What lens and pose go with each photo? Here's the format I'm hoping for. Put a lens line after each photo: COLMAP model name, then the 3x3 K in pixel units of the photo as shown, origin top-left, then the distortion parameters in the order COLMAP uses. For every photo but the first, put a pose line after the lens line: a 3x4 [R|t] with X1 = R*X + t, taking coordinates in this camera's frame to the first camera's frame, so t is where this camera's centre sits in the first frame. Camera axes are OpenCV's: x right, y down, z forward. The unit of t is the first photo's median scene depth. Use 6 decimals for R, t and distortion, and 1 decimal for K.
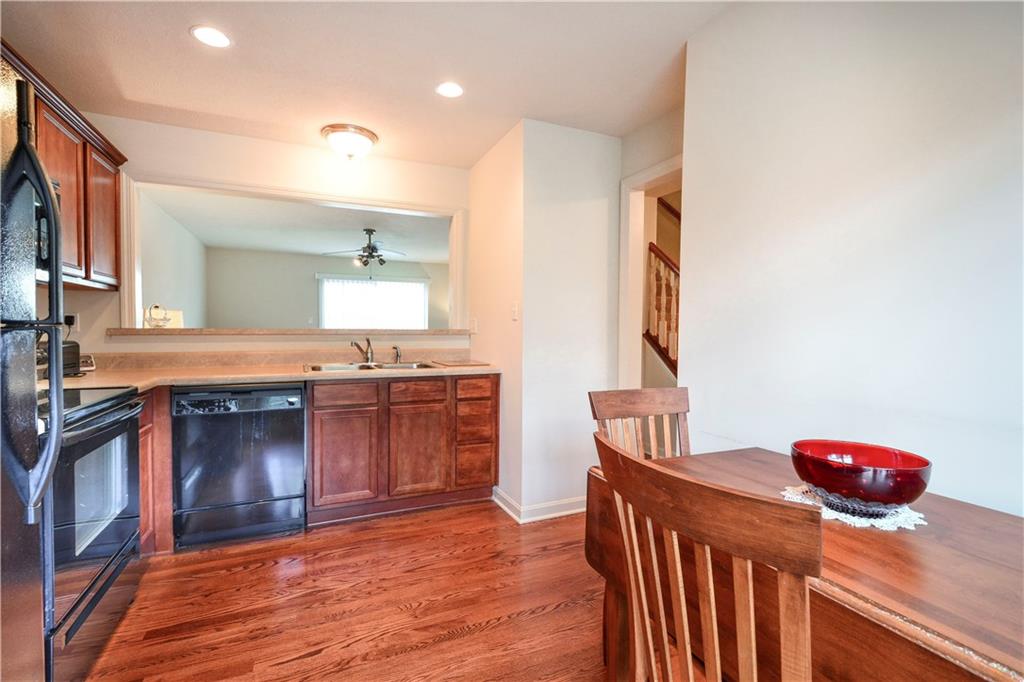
lens RADIAL K [[472.2, 0, 510.3], [0, 472.2, 335.6], [0, 0, 1]] dist [-0.004689, -0.000911]
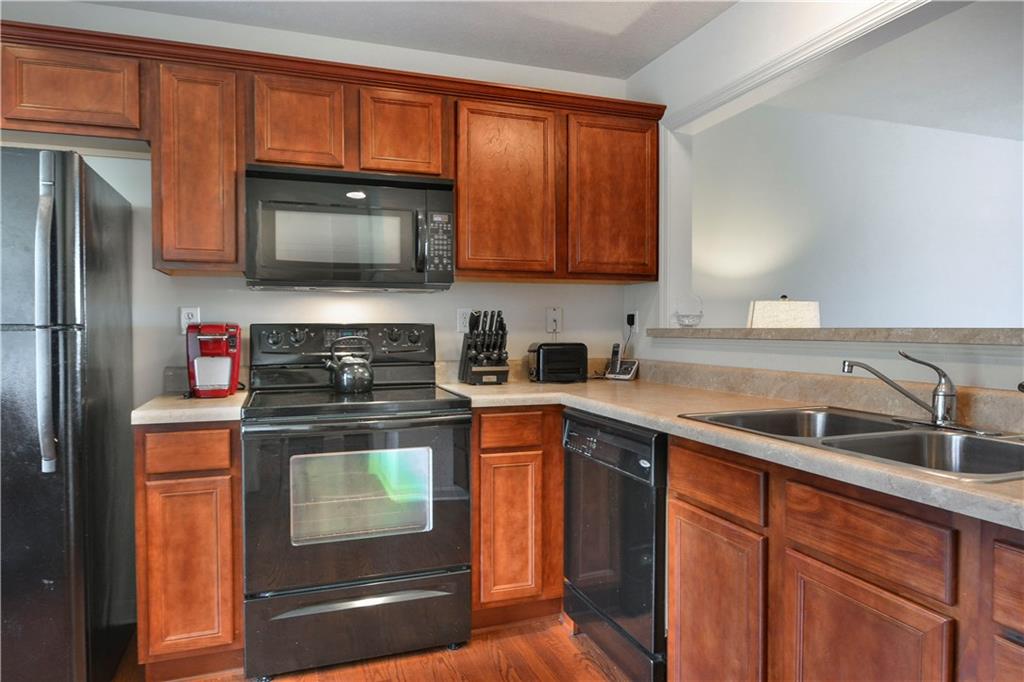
lens RADIAL K [[623.9, 0, 508.9], [0, 623.9, 346.6], [0, 0, 1]] dist [-0.003912, -0.003370]
pose [[-0.057571, 0.025067, -0.998027, 0.212758], [-0.013185, 0.999578, 0.025867, -0.009374], [0.998254, 0.014648, -0.057216, 0.801291]]
